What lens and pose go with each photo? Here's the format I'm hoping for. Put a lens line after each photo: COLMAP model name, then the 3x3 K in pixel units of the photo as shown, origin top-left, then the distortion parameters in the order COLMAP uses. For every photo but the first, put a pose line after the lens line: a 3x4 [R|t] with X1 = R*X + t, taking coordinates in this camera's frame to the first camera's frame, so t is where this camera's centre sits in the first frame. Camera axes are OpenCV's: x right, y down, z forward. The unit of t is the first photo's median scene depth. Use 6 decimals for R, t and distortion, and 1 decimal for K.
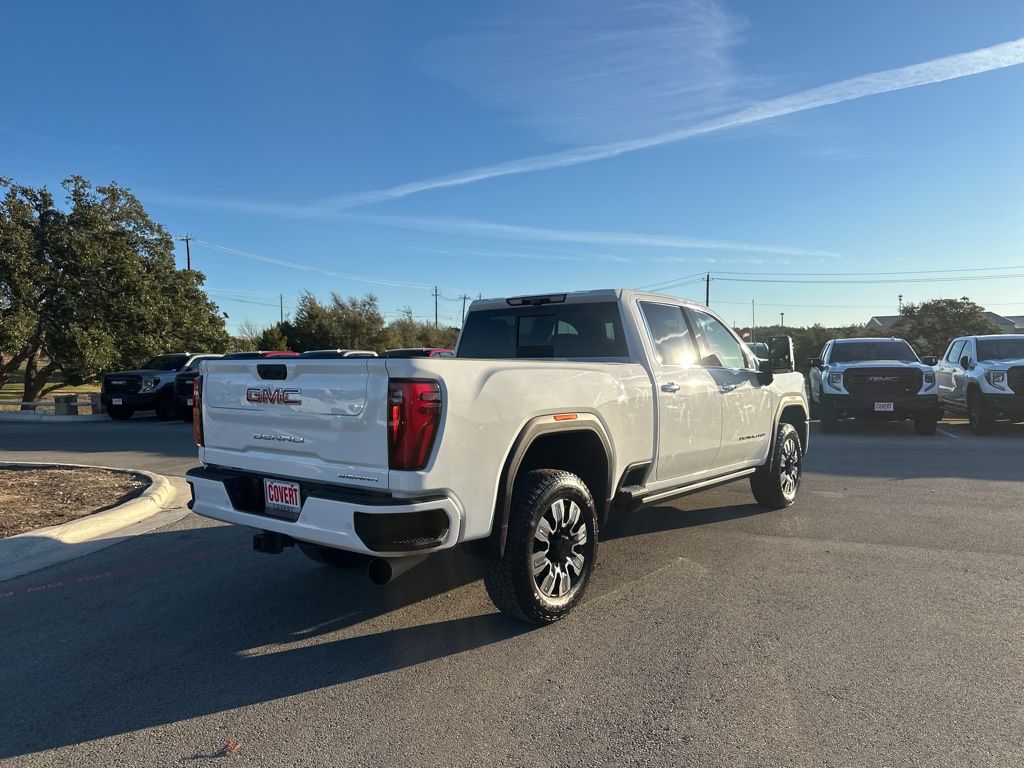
lens RADIAL K [[715.9, 0, 520.9], [0, 715.9, 389.4], [0, 0, 1]] dist [0.104489, -0.143289]
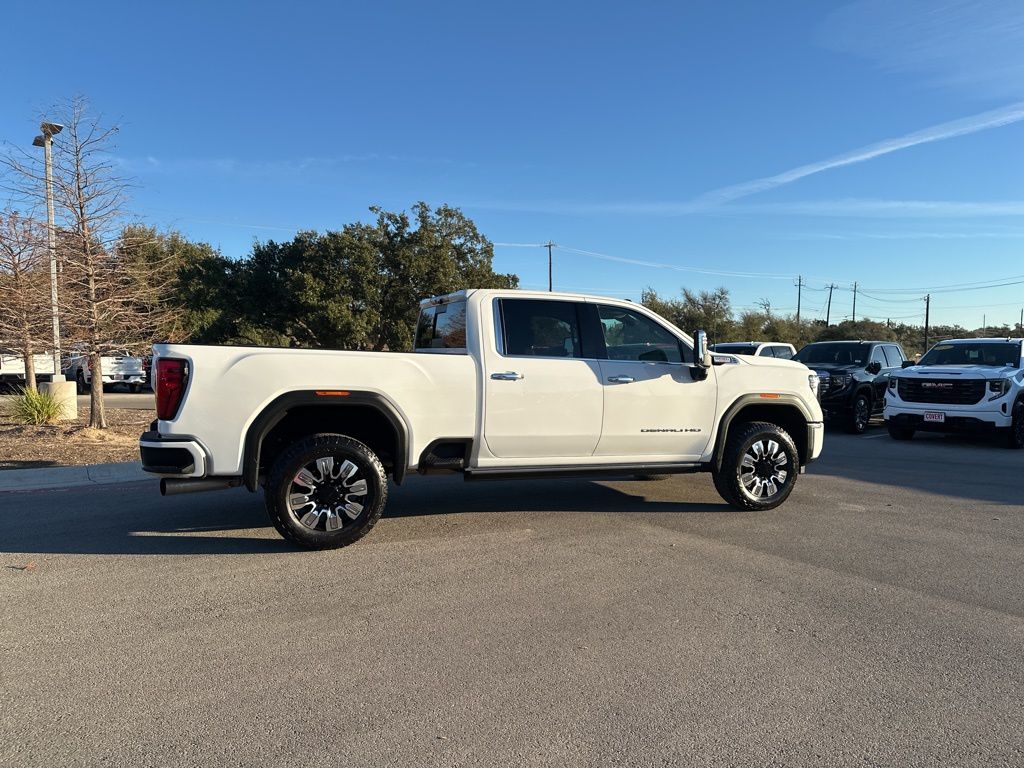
lens RADIAL K [[715.9, 0, 520.9], [0, 715.9, 389.4], [0, 0, 1]] dist [0.104489, -0.143289]
pose [[0.873618, 0.041030, -0.484880, 0.877921], [-0.037168, 0.999154, 0.017580, -0.002997], [0.485191, 0.002664, 0.874404, 0.030619]]
